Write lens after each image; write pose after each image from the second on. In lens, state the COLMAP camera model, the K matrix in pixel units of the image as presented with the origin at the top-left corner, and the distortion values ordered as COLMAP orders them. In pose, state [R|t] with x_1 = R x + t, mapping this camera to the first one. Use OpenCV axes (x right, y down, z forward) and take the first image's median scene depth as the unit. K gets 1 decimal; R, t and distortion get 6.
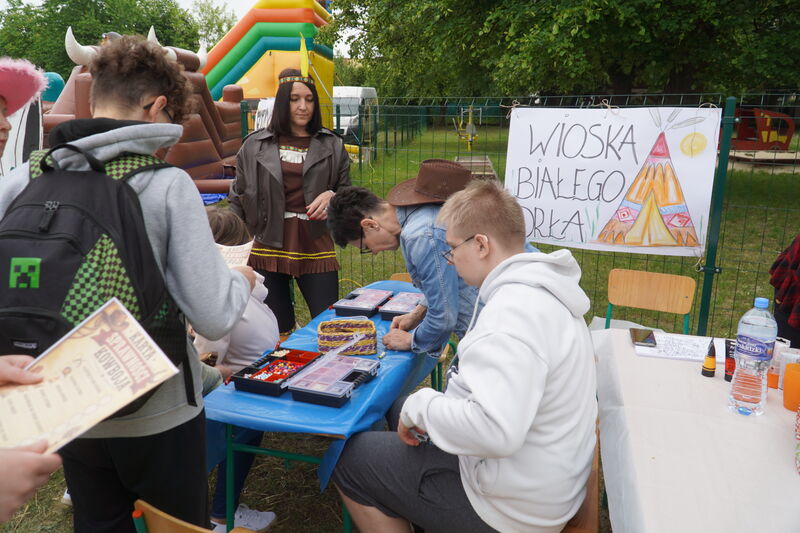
lens RADIAL K [[644.4, 0, 389.0], [0, 644.4, 266.6], [0, 0, 1]] dist [0.014541, -0.013357]
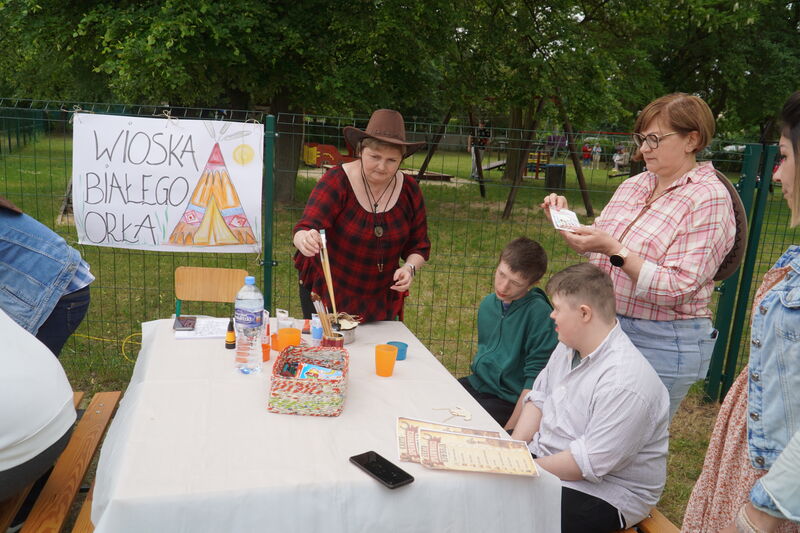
lens RADIAL K [[644.4, 0, 389.0], [0, 644.4, 266.6], [0, 0, 1]] dist [0.014541, -0.013357]
pose [[0.860480, -0.058608, 0.506102, 0.096299], [0.068505, 0.997650, -0.000943, 0.025565], [-0.504858, 0.035482, 0.862473, -0.099165]]
